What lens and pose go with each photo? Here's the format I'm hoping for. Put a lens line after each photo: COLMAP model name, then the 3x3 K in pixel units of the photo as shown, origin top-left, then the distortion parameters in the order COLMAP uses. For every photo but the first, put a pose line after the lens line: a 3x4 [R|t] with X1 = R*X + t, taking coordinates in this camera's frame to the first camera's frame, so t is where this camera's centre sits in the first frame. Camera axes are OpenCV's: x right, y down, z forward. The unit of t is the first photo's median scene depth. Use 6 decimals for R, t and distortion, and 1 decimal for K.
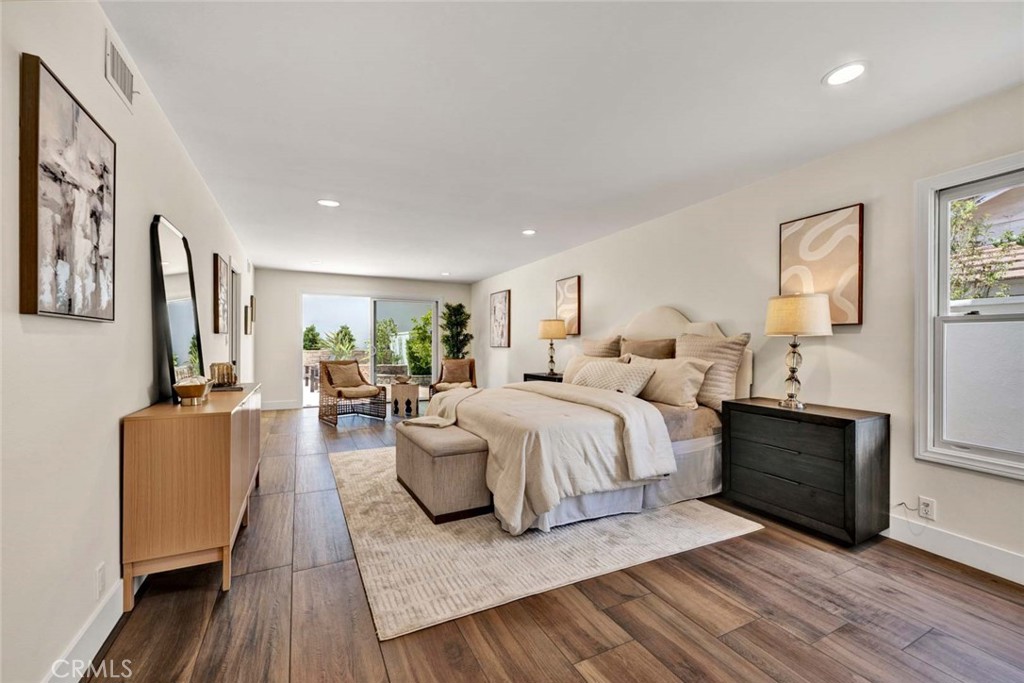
lens RADIAL K [[411.0, 0, 513.5], [0, 411.0, 342.8], [0, 0, 1]] dist [-0.001513, 0.000051]
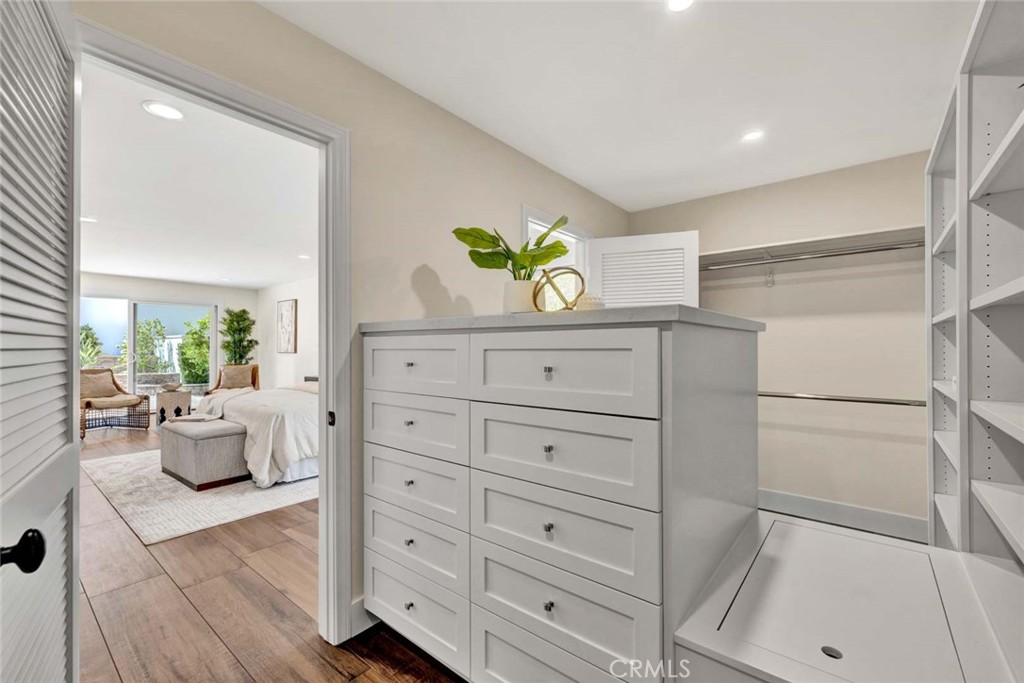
lens RADIAL K [[411.0, 0, 506.2], [0, 411.0, 340.5], [0, 0, 1]] dist [-0.001513, 0.000051]
pose [[0.914841, 0.001678, 0.403811, 0.059241], [0.003044, 0.999934, -0.011053, -0.007676], [-0.403803, 0.011341, 0.914776, -0.197423]]
